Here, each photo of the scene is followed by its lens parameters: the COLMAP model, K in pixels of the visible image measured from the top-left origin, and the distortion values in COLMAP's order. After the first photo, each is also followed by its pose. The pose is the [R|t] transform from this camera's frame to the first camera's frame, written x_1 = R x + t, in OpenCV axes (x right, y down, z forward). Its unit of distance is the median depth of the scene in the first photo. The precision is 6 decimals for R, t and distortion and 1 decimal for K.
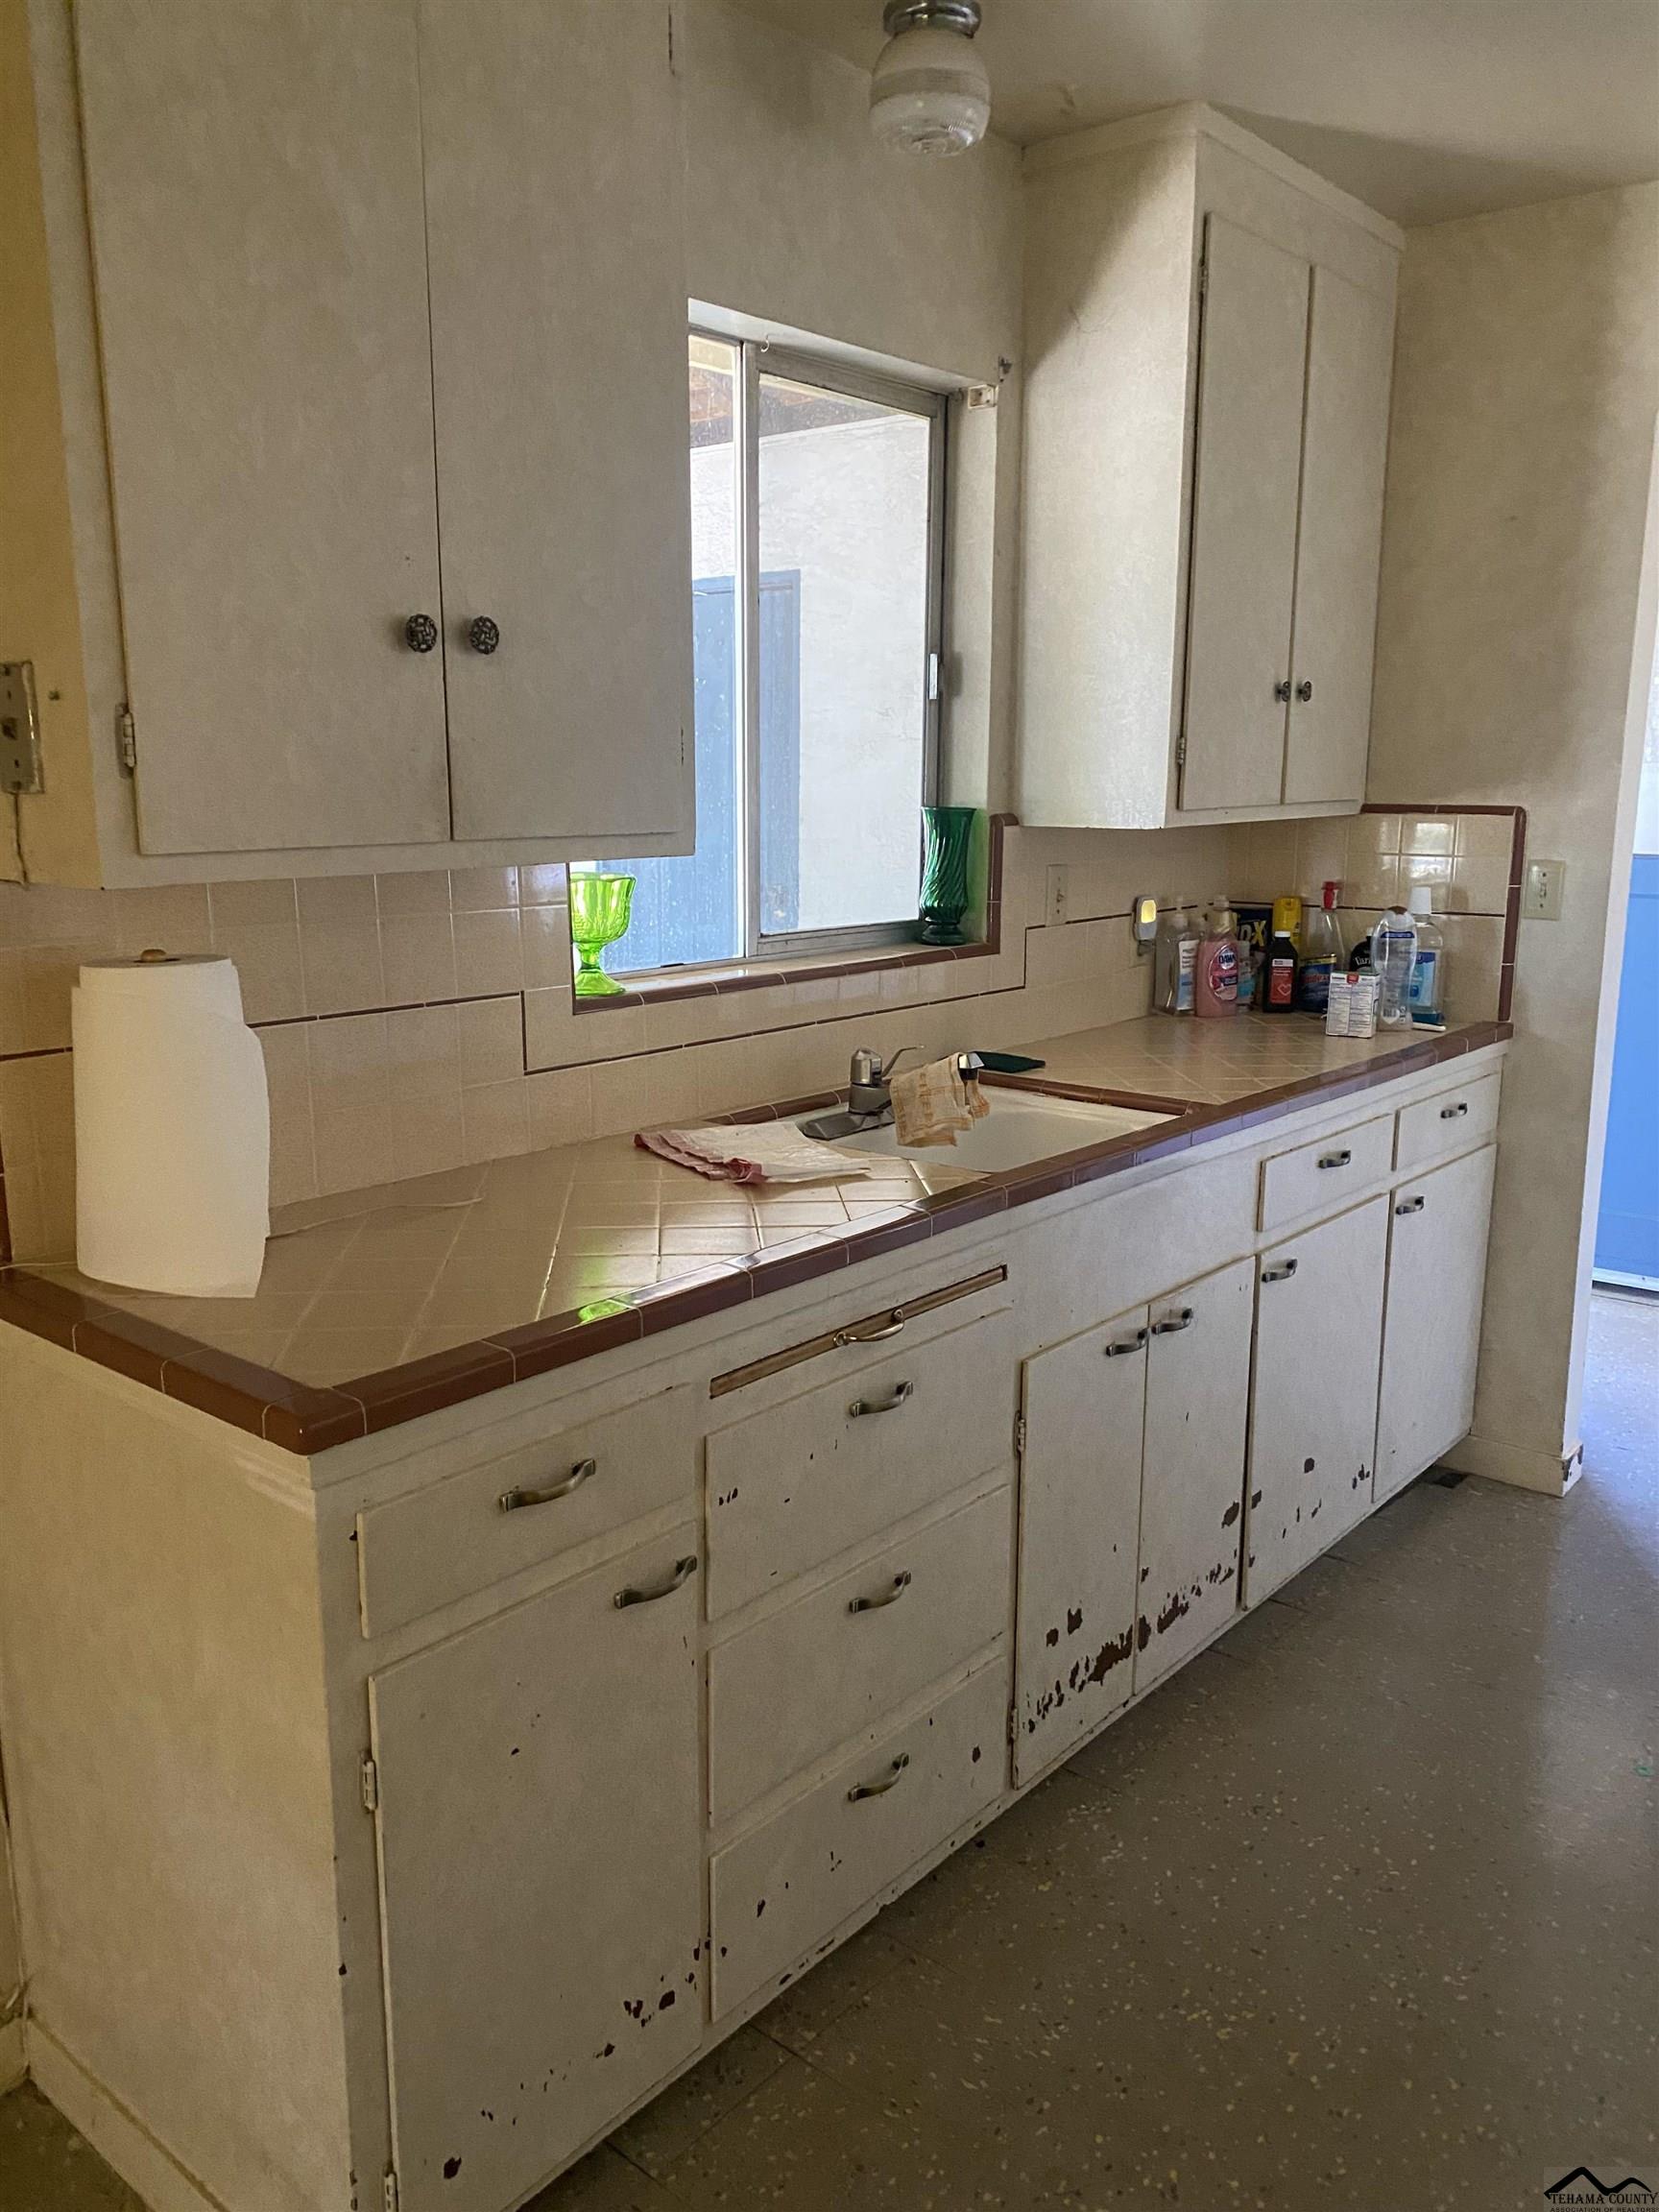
lens RADIAL K [[1681.8, 0, 795.1], [0, 1681.8, 1140.6], [0, 0, 1]] dist [0.057718, -0.061793]
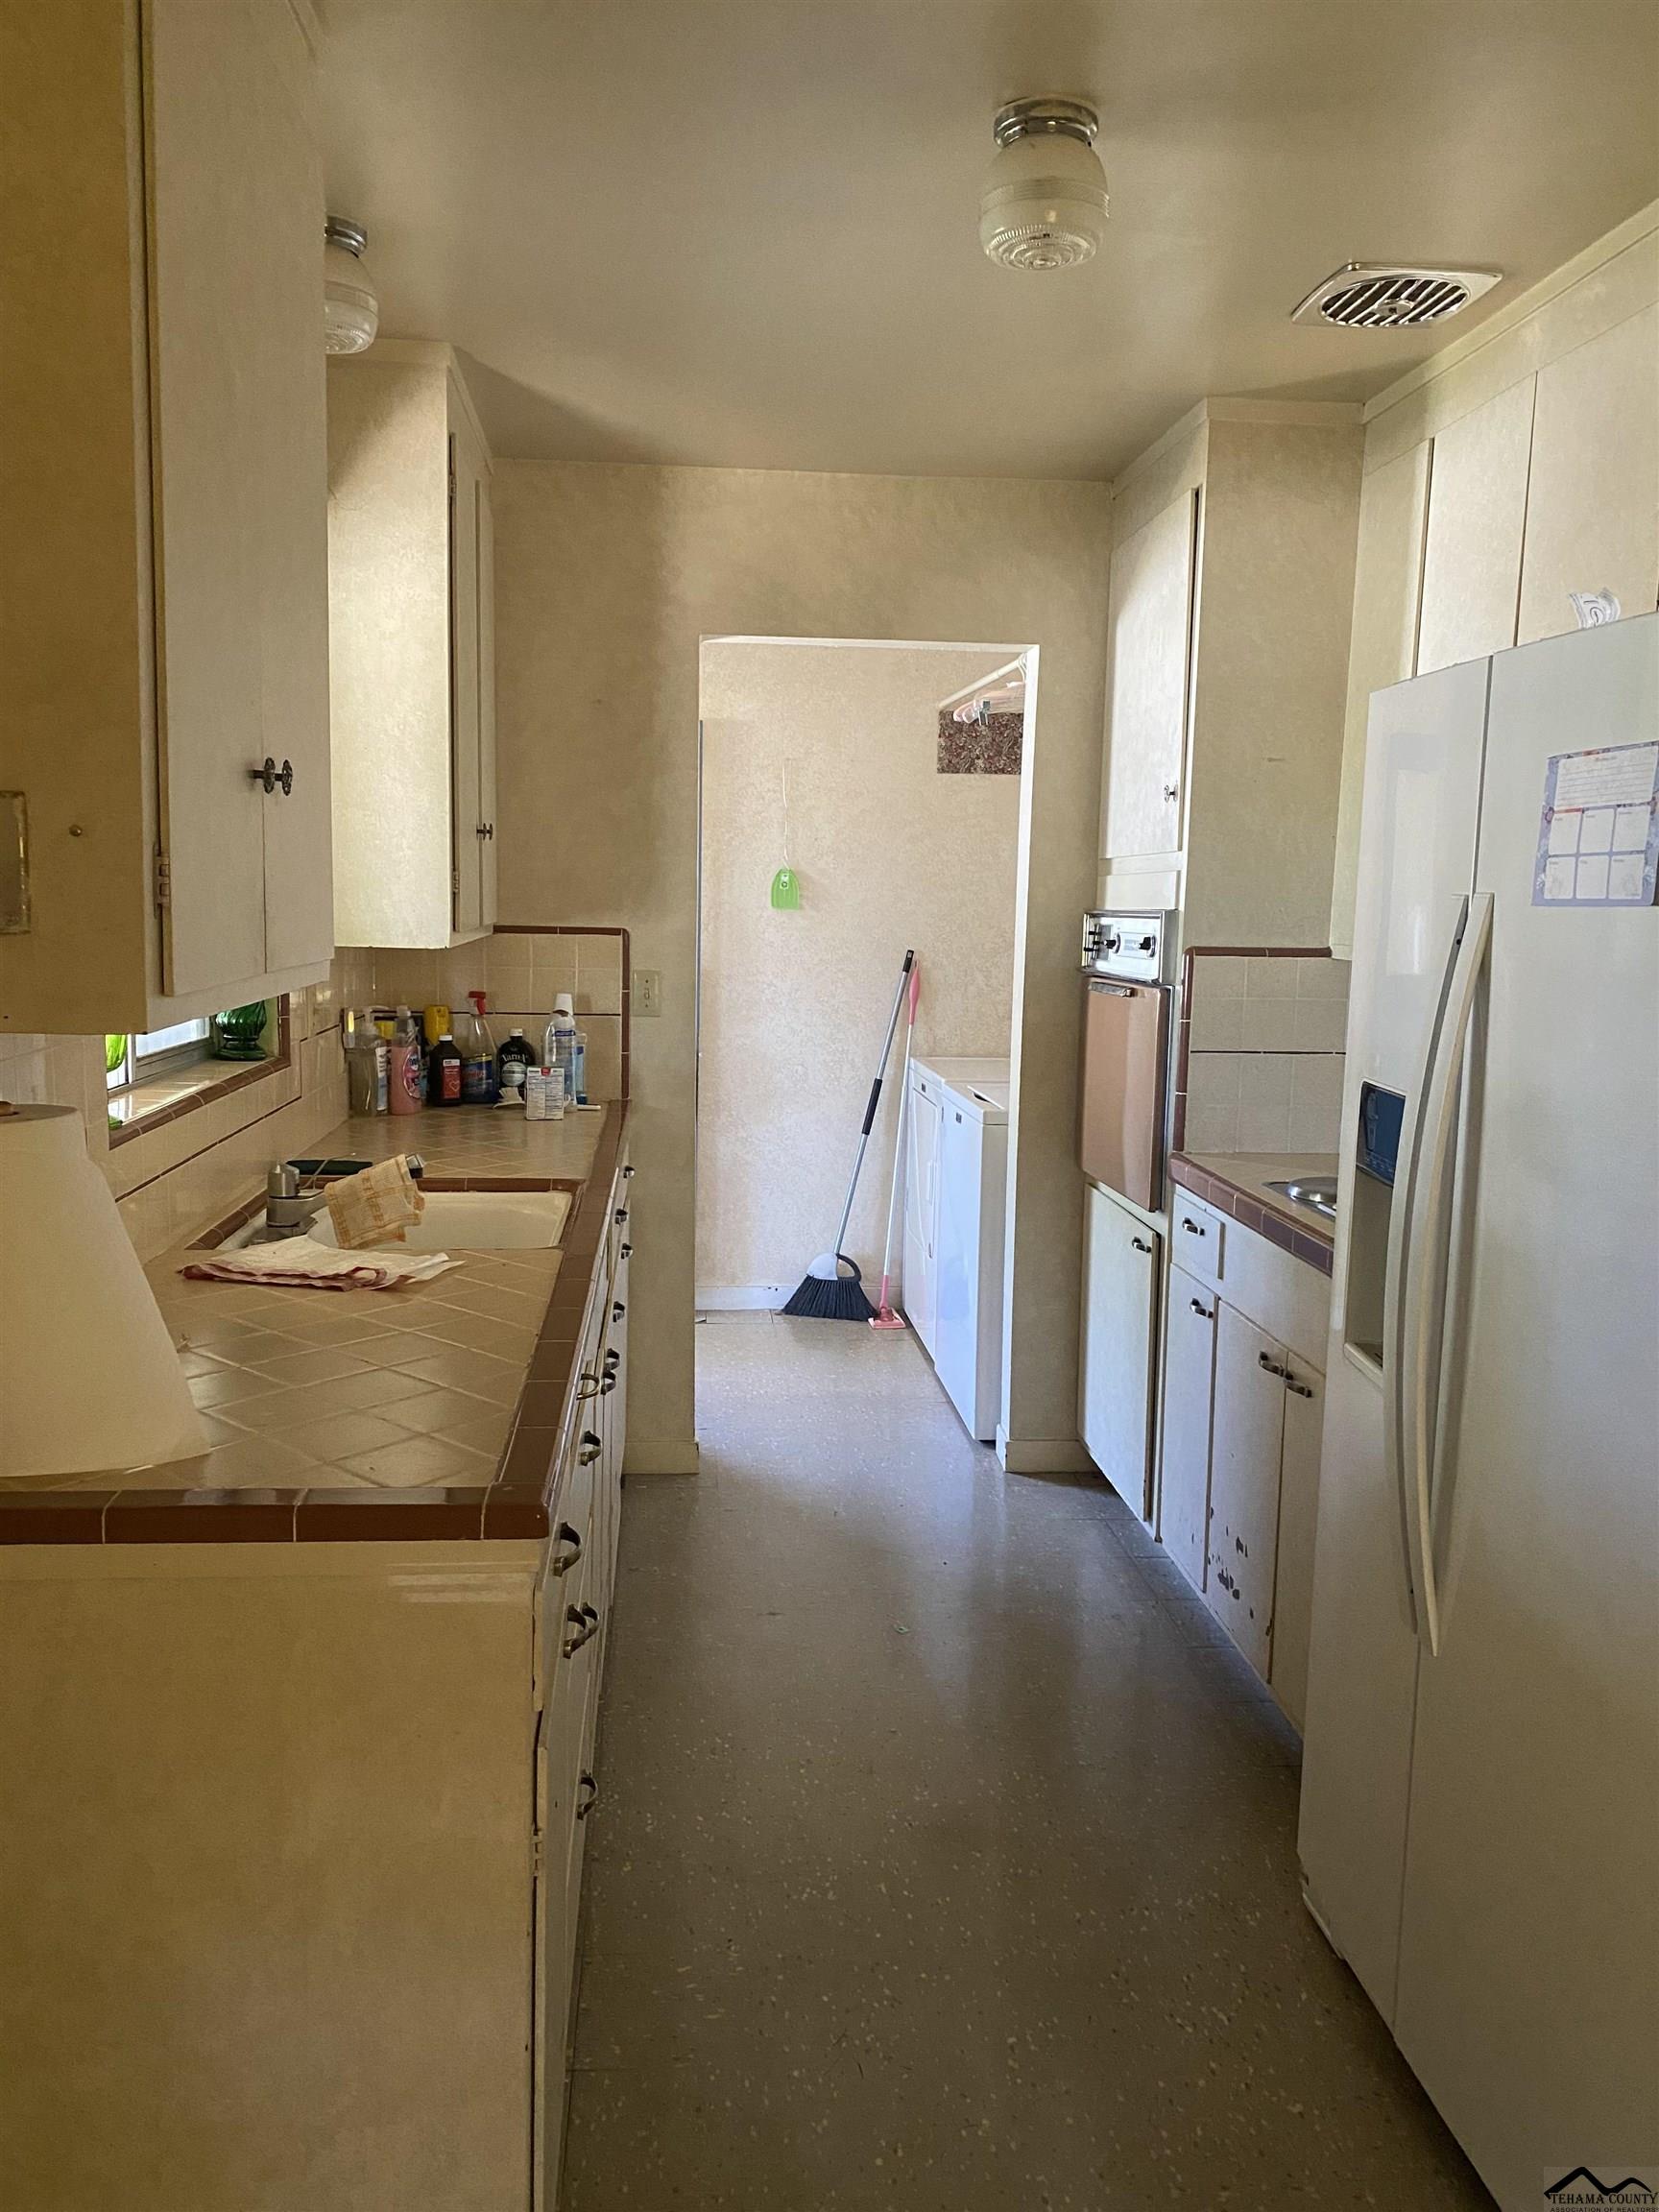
lens RADIAL K [[1681.8, 0, 795.1], [0, 1681.8, 1140.6], [0, 0, 1]] dist [0.057718, -0.061793]
pose [[0.710033, -0.091421, 0.698209, -0.474797], [0.134136, 0.990941, -0.006657, -0.020067], [-0.691275, 0.098381, 0.715863, 0.044670]]
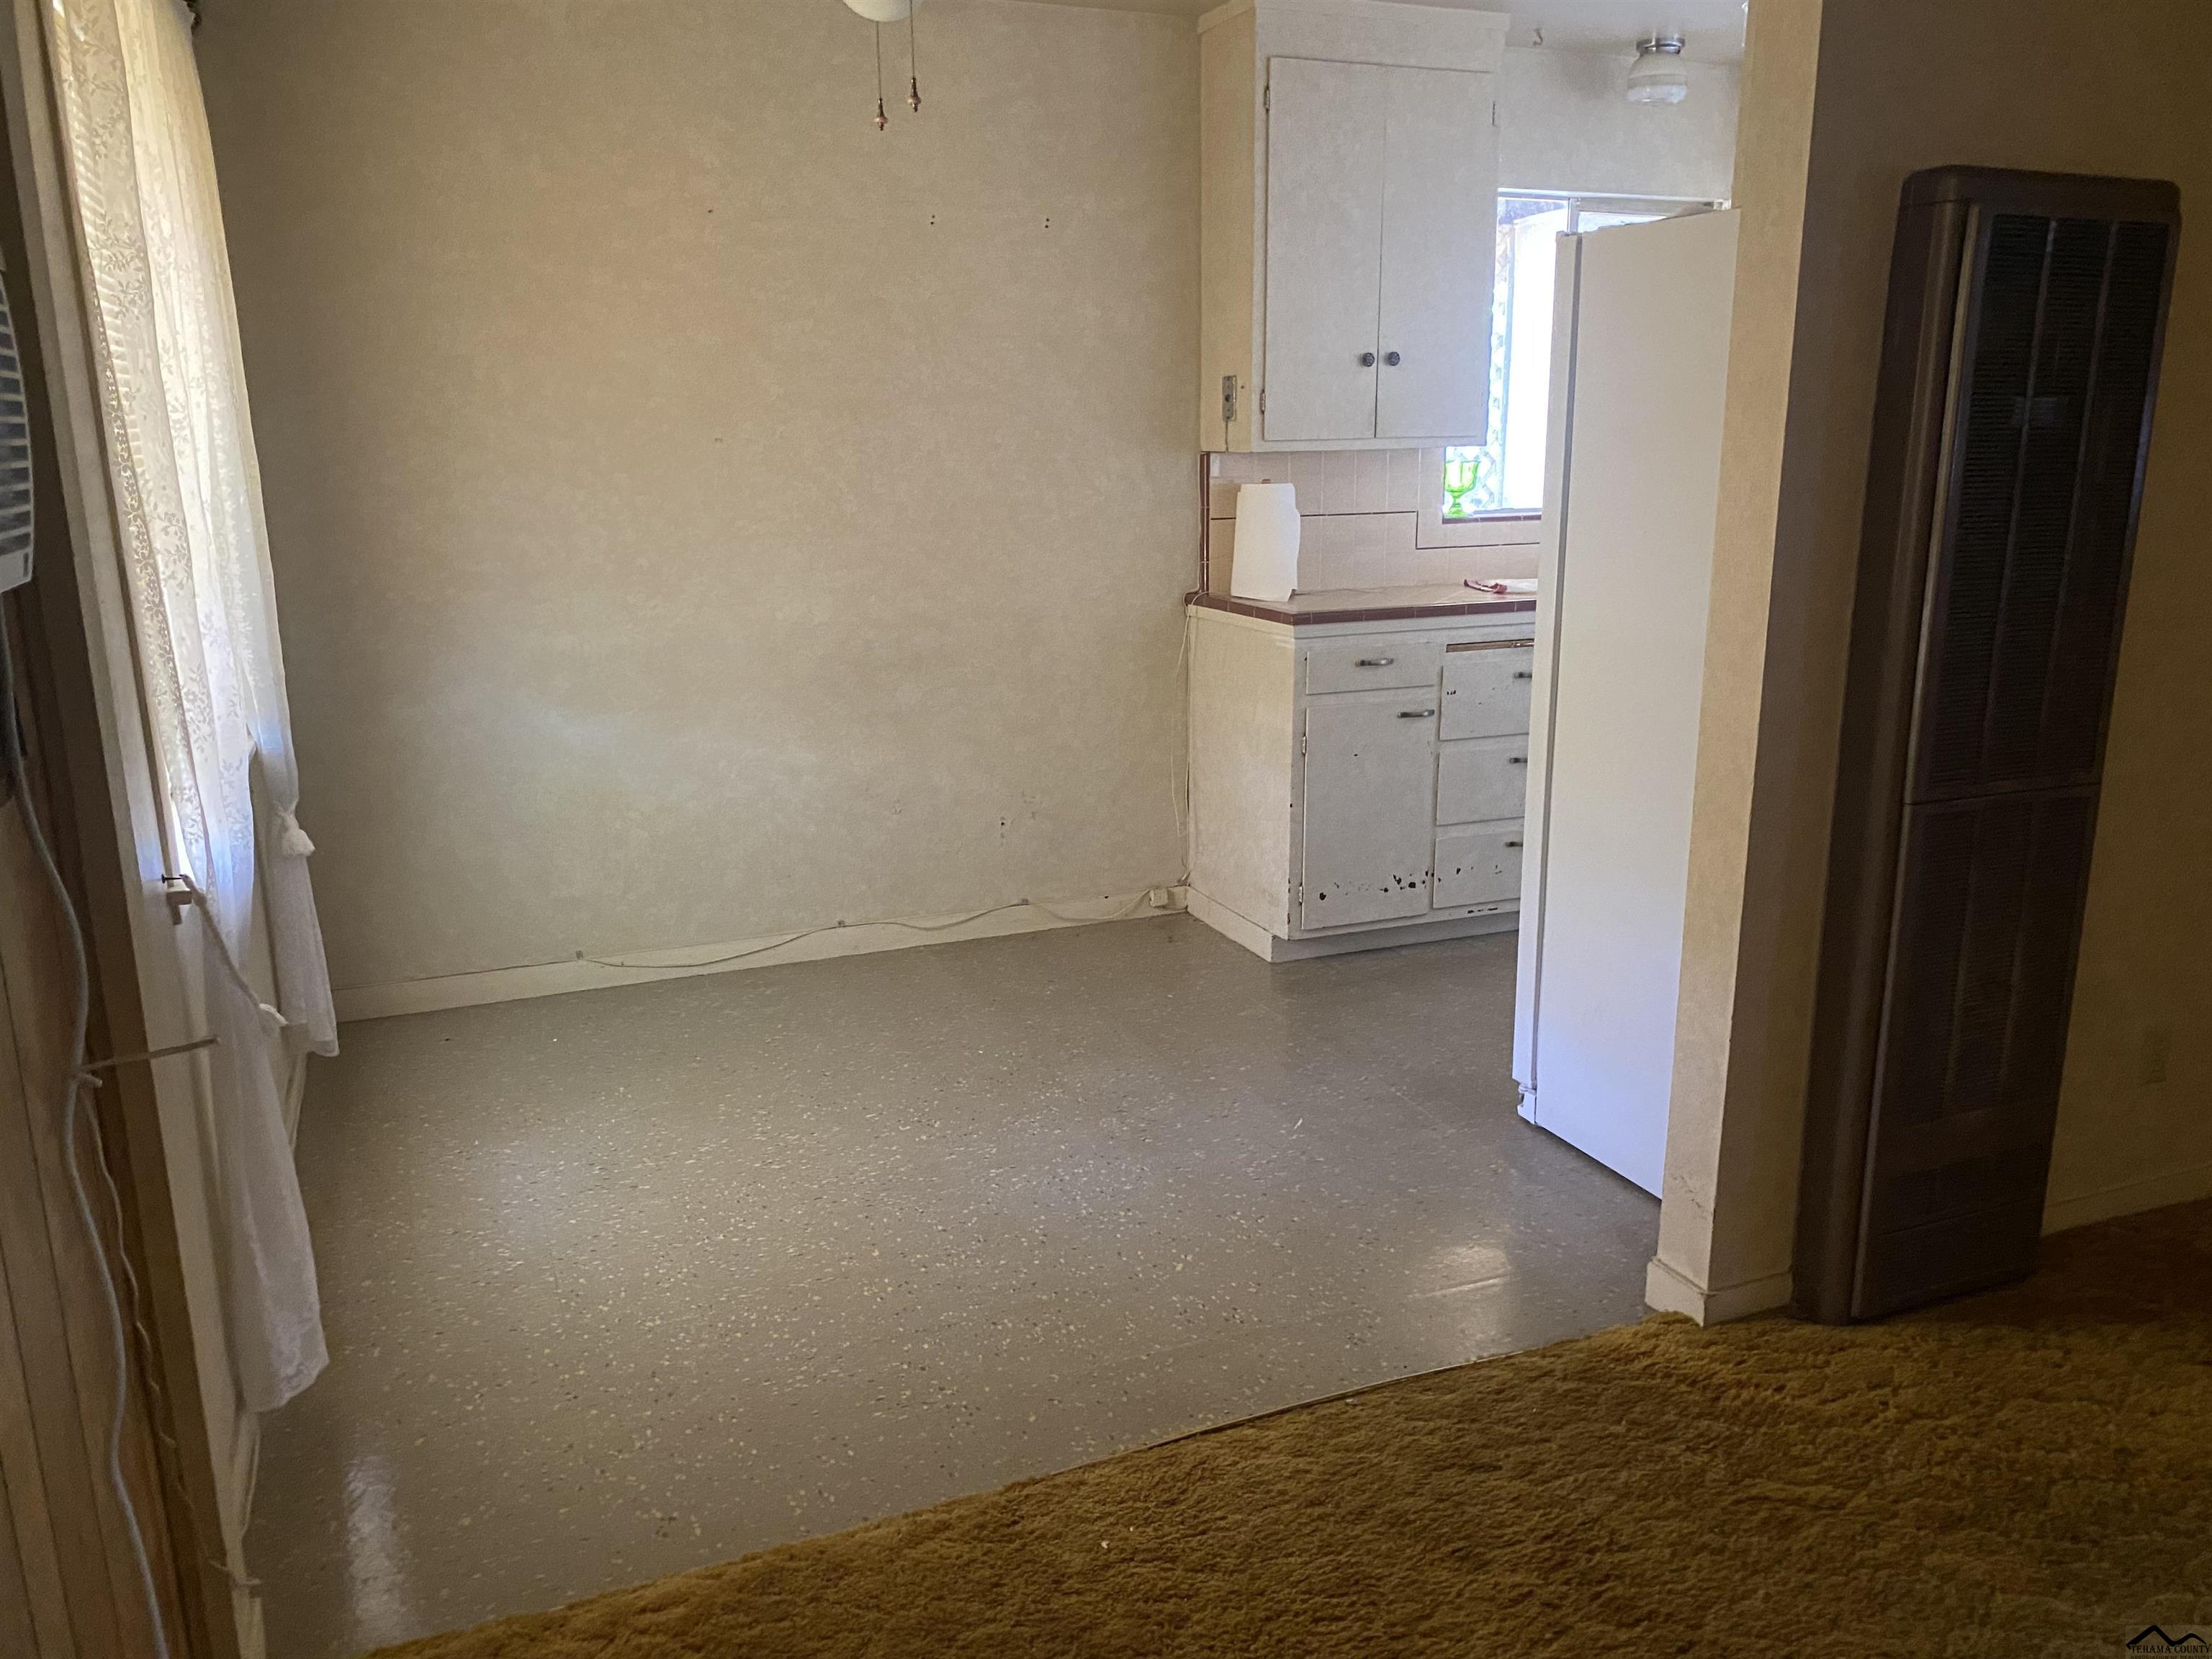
lens RADIAL K [[1681.8, 0, 1145.1], [0, 1681.8, 864.0], [0, 0, 1]] dist [0.057718, -0.061793]
pose [[0.900371, 0.101968, -0.423007, 0.450325], [-0.088180, 0.994741, 0.052096, 0.259378], [0.426095, -0.009605, 0.904627, -1.058391]]
